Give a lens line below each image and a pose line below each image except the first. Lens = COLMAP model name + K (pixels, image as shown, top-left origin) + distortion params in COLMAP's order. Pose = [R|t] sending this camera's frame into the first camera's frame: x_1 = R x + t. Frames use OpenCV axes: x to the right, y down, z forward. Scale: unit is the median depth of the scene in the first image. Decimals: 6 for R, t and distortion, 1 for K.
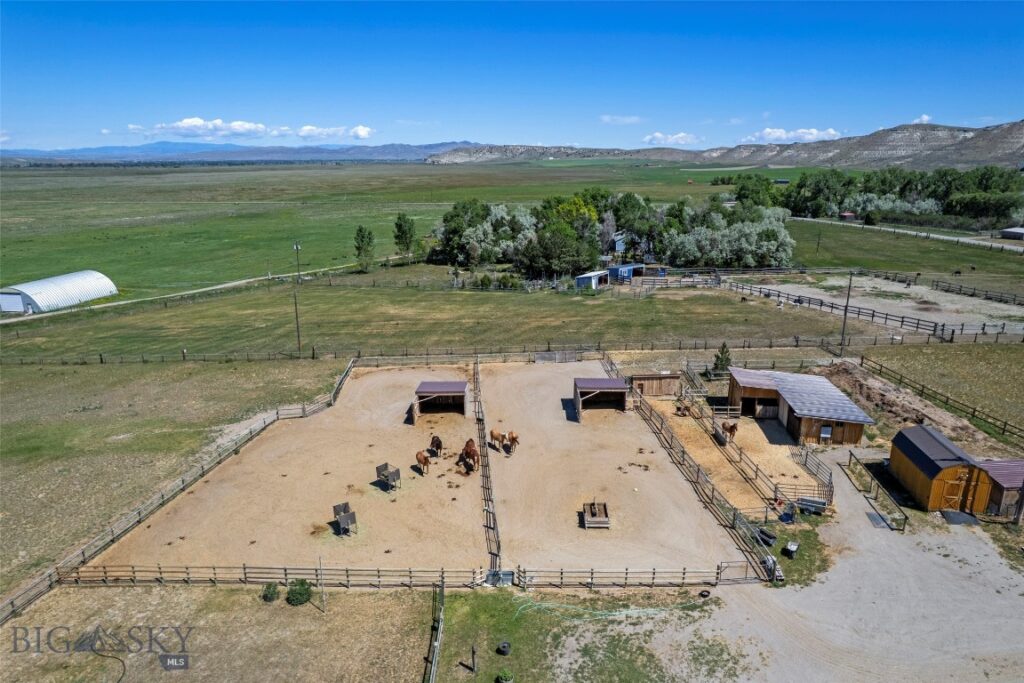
lens RADIAL K [[647.0, 0, 512.0], [0, 647.0, 341.5], [0, 0, 1]] dist [-0.077730, 0.066094]
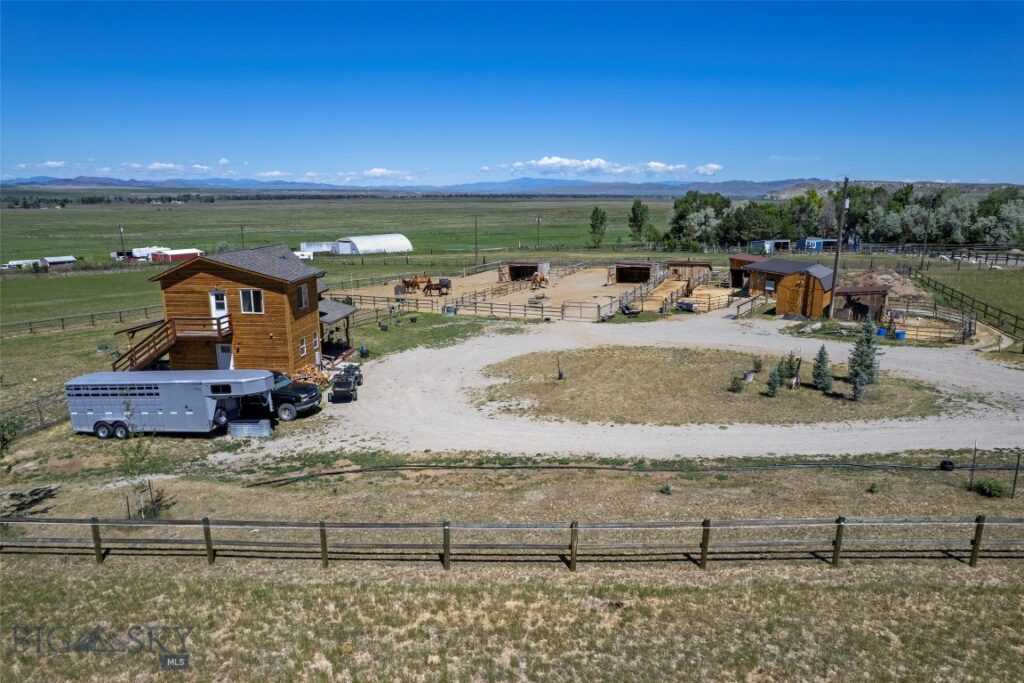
lens RADIAL K [[647.0, 0, 512.0], [0, 647.0, 341.5], [0, 0, 1]] dist [-0.077730, 0.066094]
pose [[0.878519, 0.109666, -0.464949, 0.241196], [-0.133341, 0.990903, -0.018225, 0.125315], [0.458720, 0.078007, 0.885150, -0.097120]]
